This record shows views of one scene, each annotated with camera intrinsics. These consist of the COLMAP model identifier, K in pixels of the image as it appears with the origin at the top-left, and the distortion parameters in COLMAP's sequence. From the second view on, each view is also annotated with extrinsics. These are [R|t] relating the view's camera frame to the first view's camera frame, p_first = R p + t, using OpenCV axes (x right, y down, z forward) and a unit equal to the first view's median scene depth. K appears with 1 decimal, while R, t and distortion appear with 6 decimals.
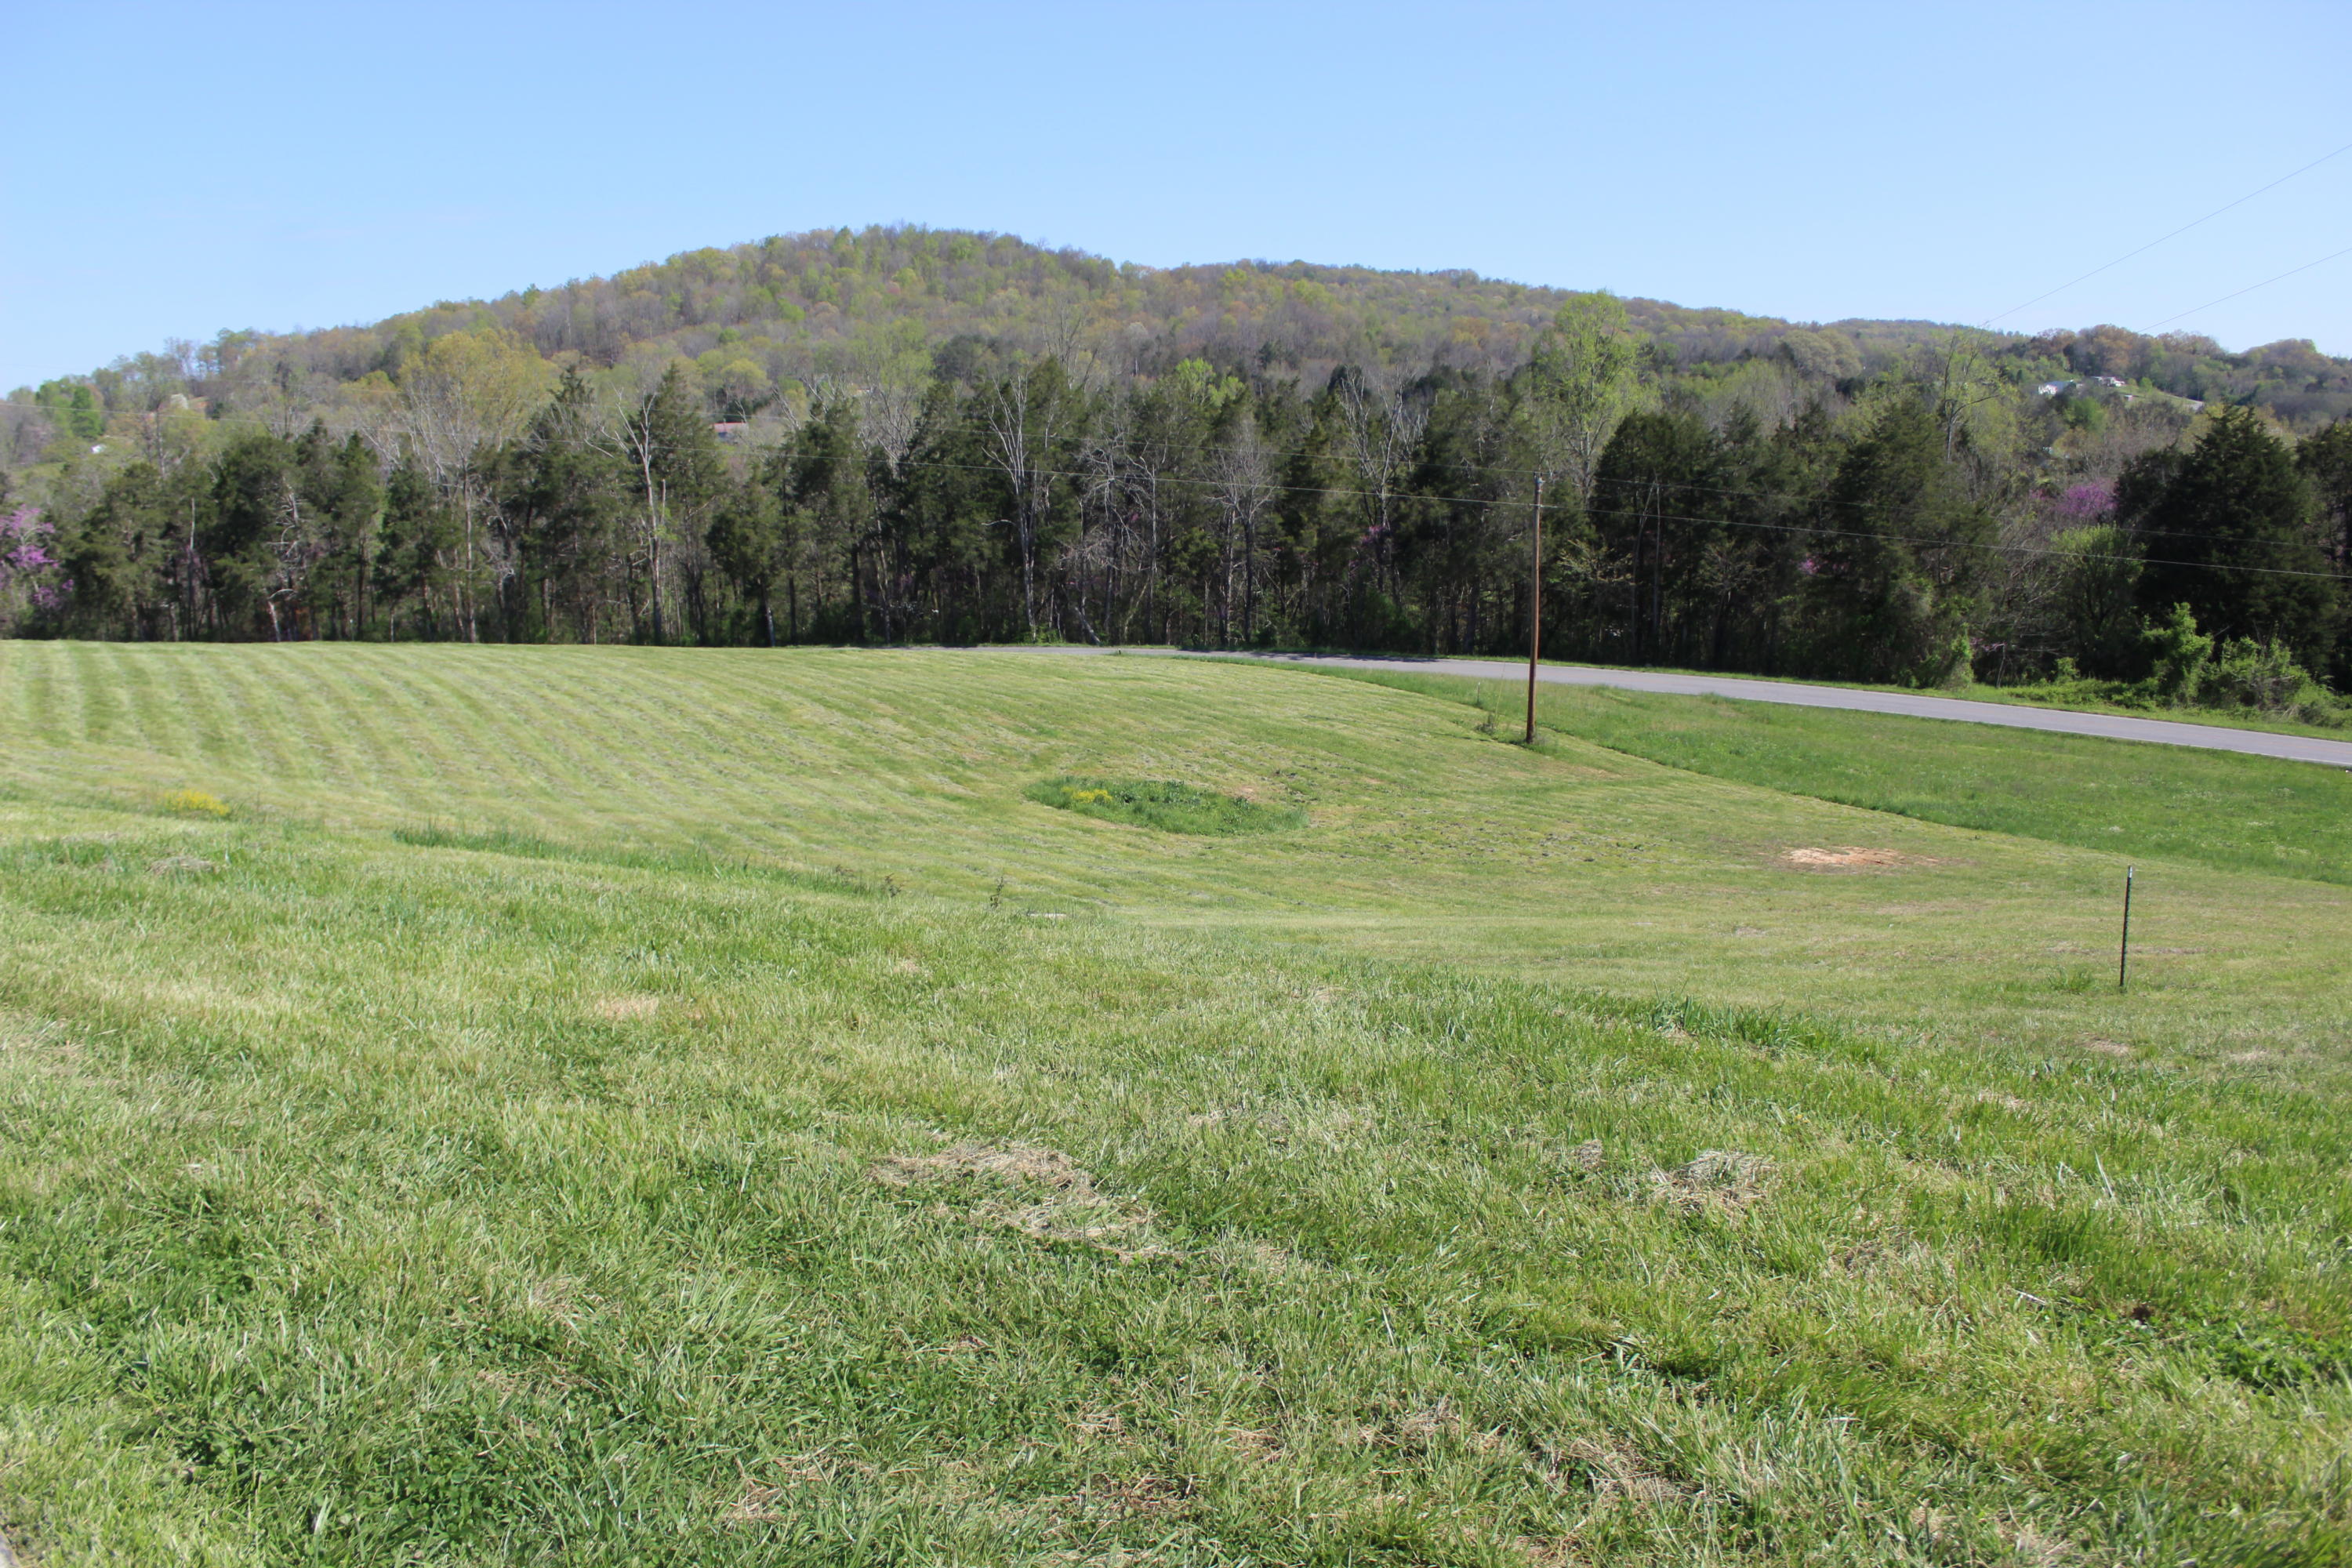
lens RADIAL K [[1943.8, 0, 1164.6], [0, 1943.8, 783.3], [0, 0, 1]] dist [-0.168857, 0.146995]
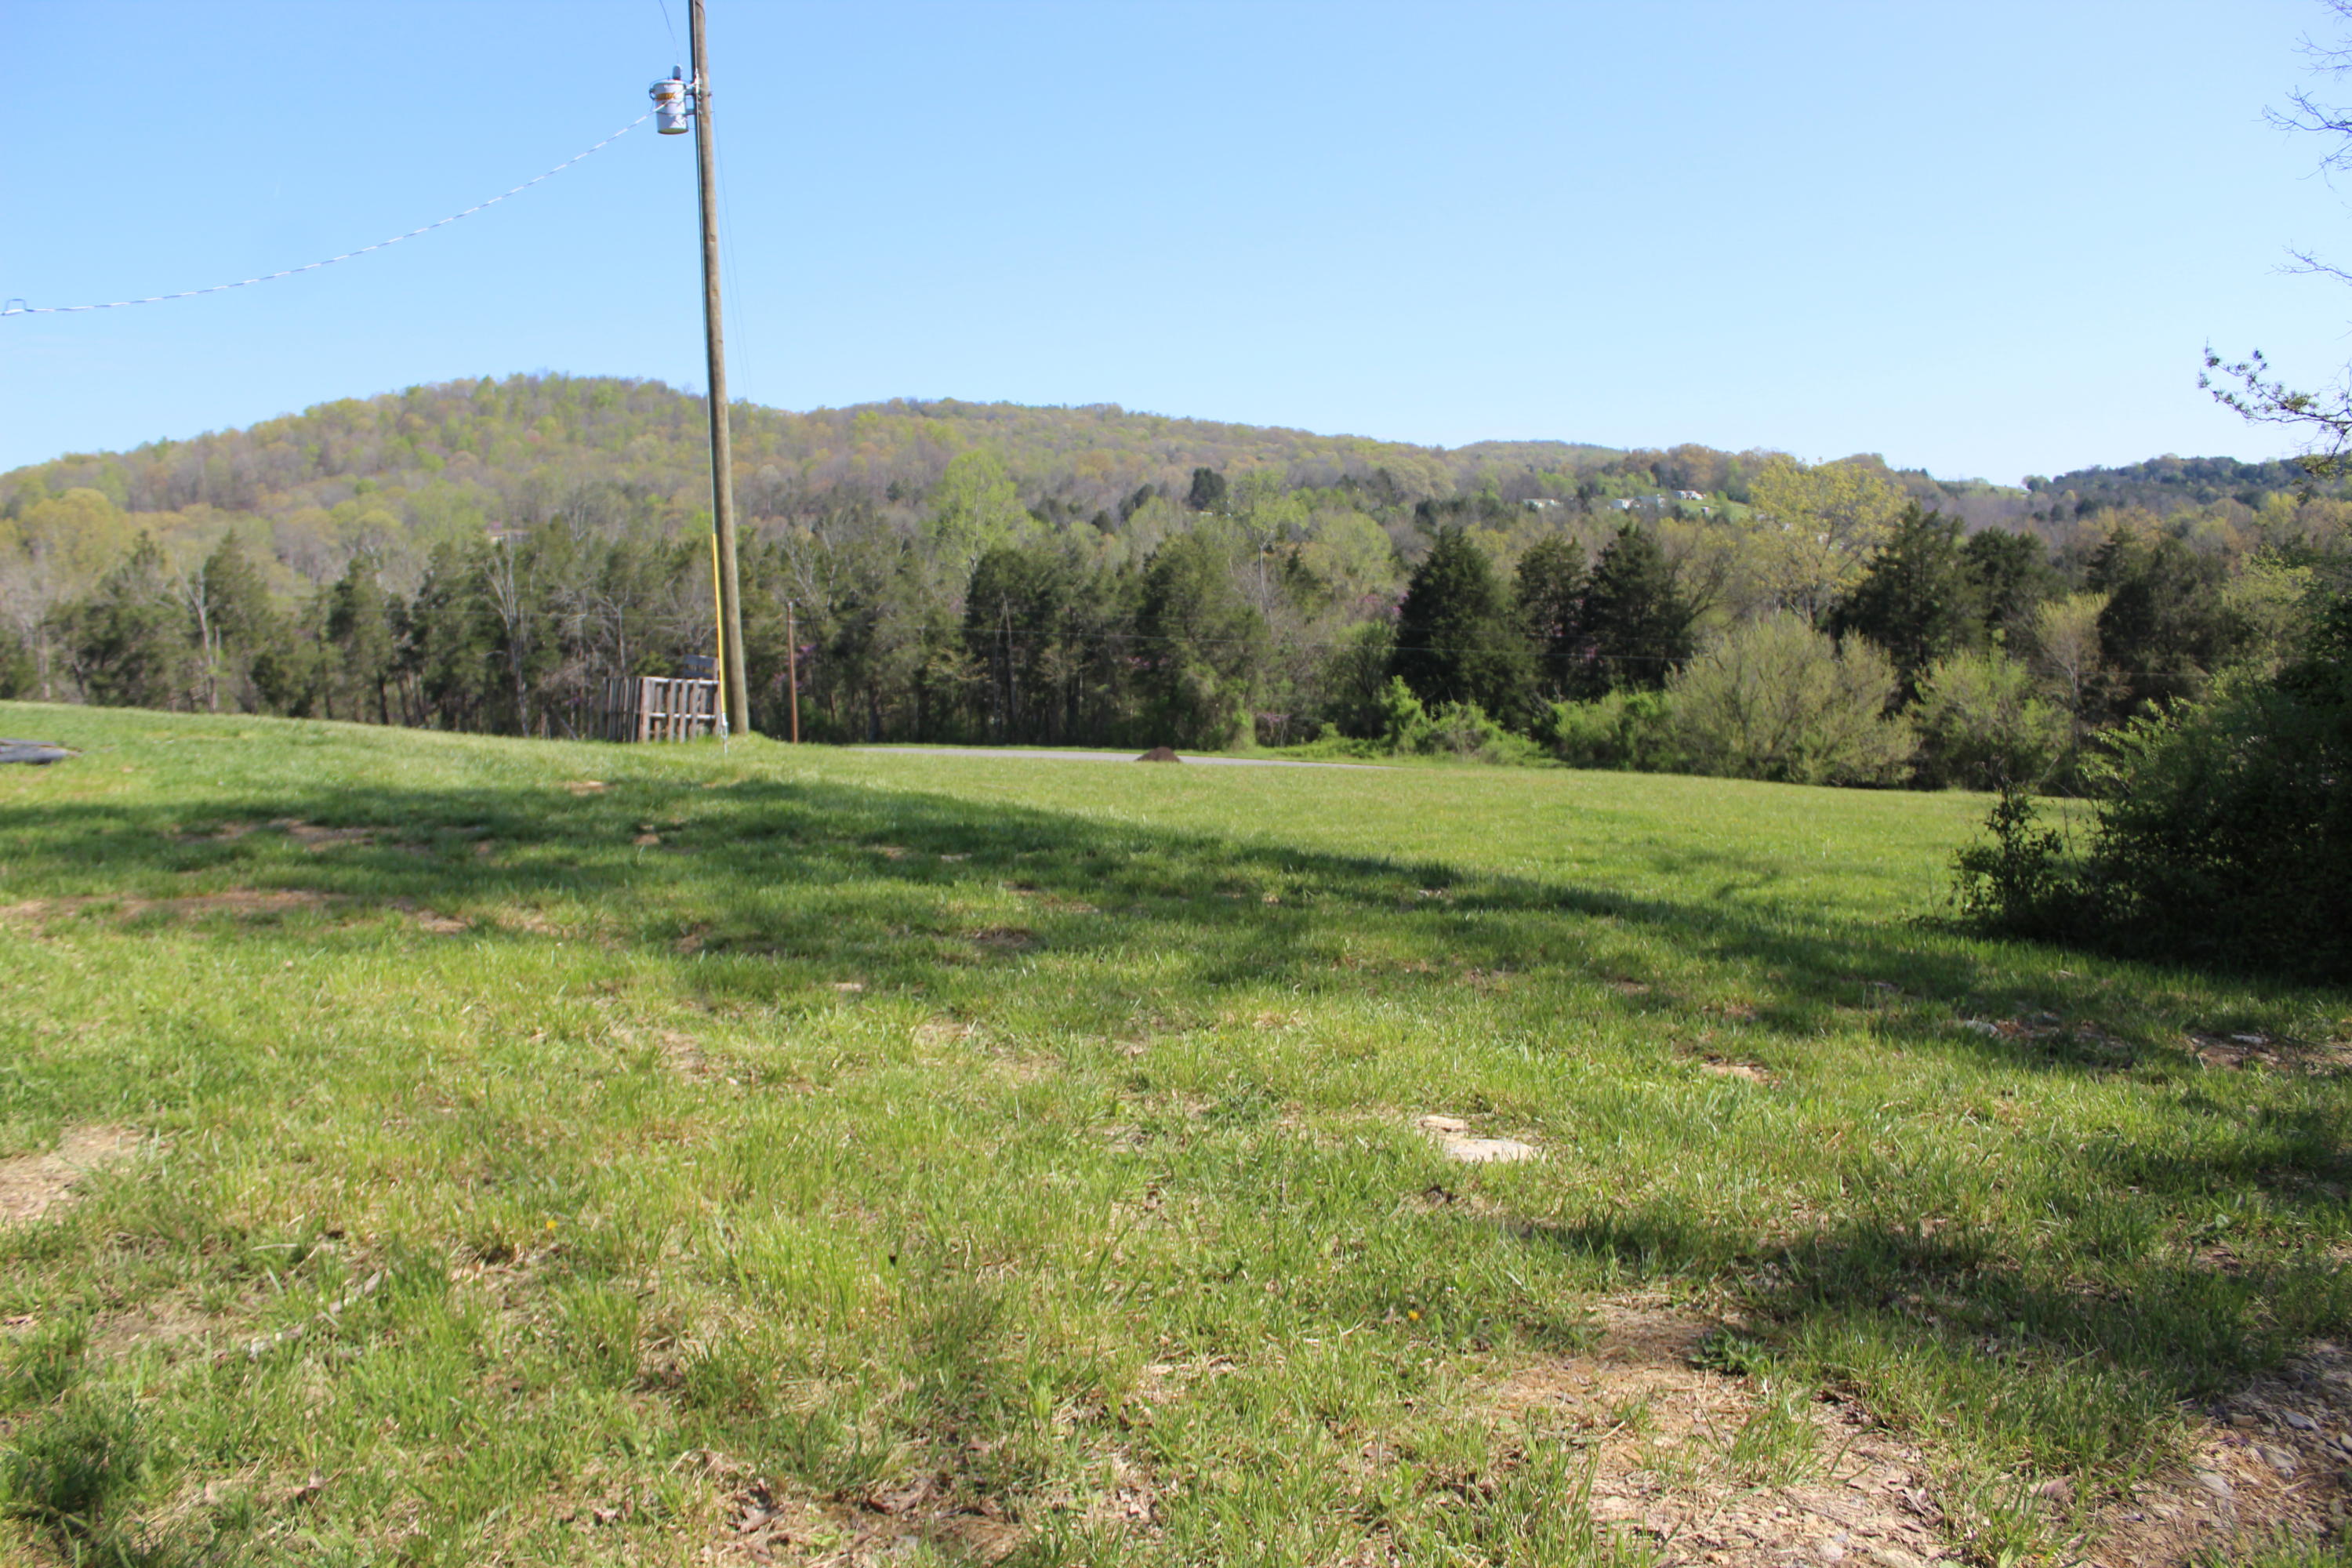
lens RADIAL K [[1943.8, 0, 1161.0], [0, 1943.8, 802.6], [0, 0, 1]] dist [-0.168857, 0.146995]
pose [[0.986475, -0.042086, 0.158418, 0.137044], [0.051065, 0.997286, -0.053039, 0.046326], [-0.155756, 0.060411, 0.985947, -0.258691]]
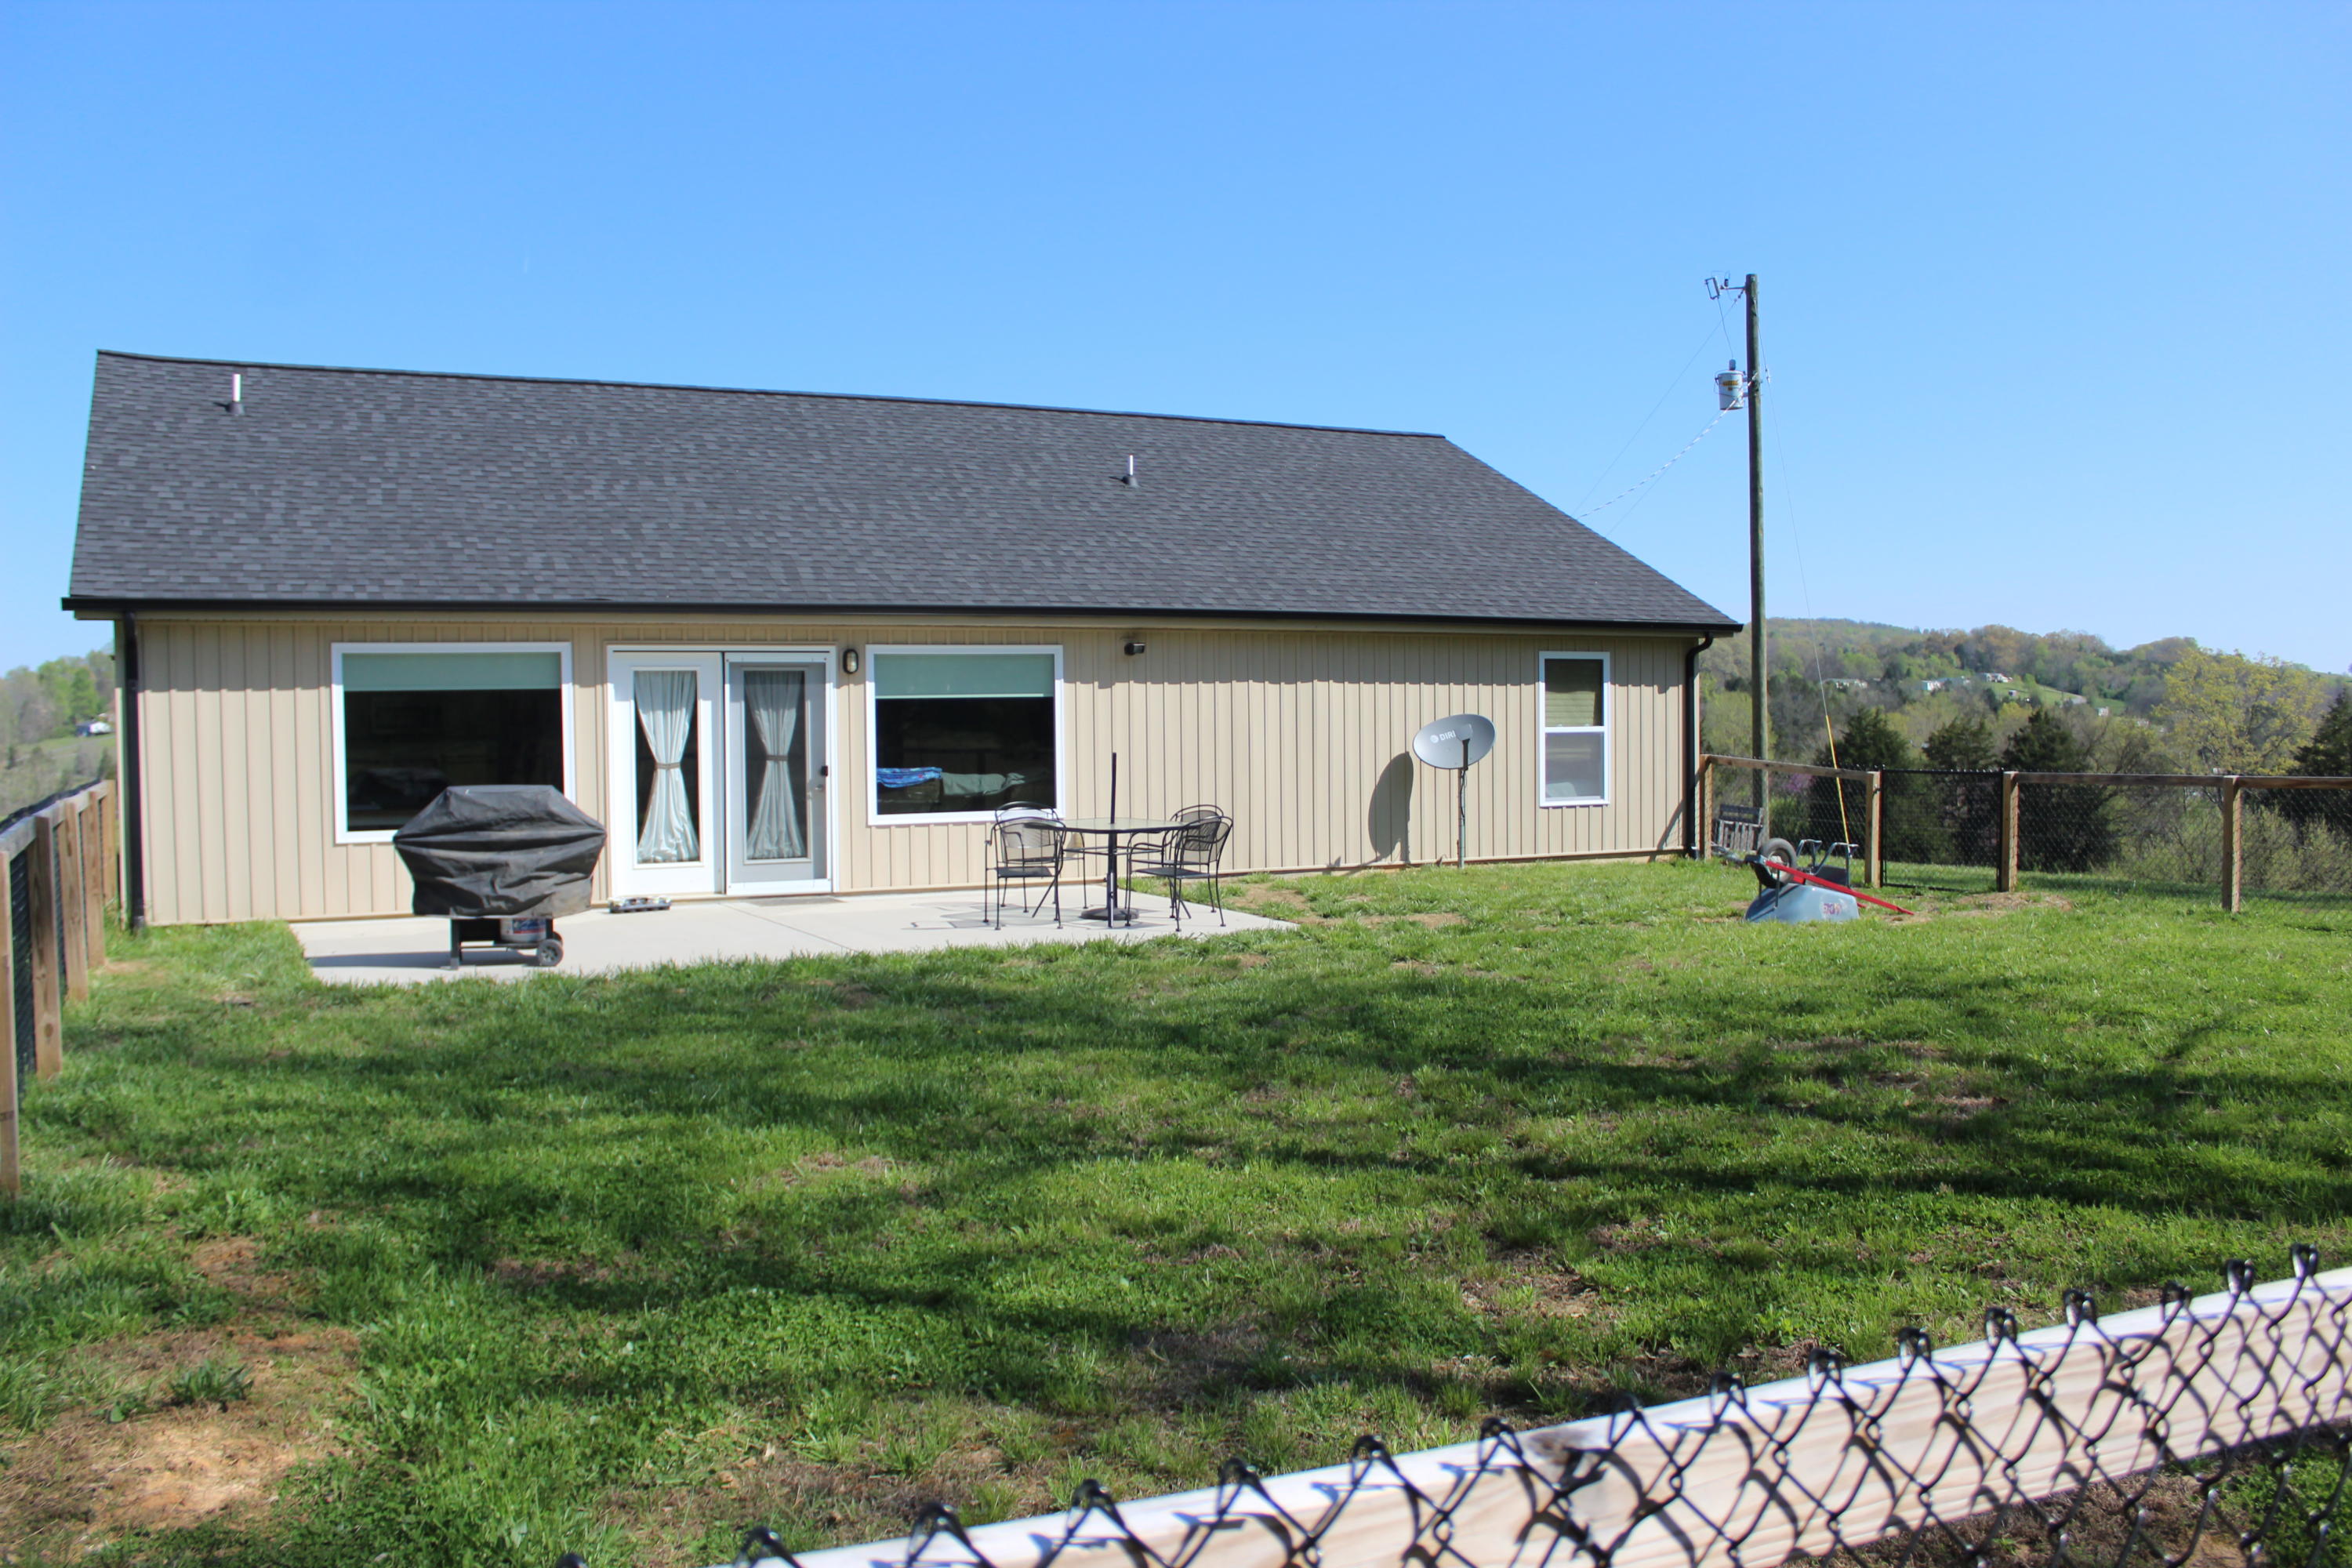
lens RADIAL K [[1943.8, 0, 1137.0], [0, 1943.8, 789.9], [0, 0, 1]] dist [-0.168857, 0.146995]
pose [[0.999895, 0.006343, 0.013012, 0.027300], [-0.004364, 0.989155, -0.146812, 0.055417], [-0.013802, 0.146740, 0.989079, -0.316474]]
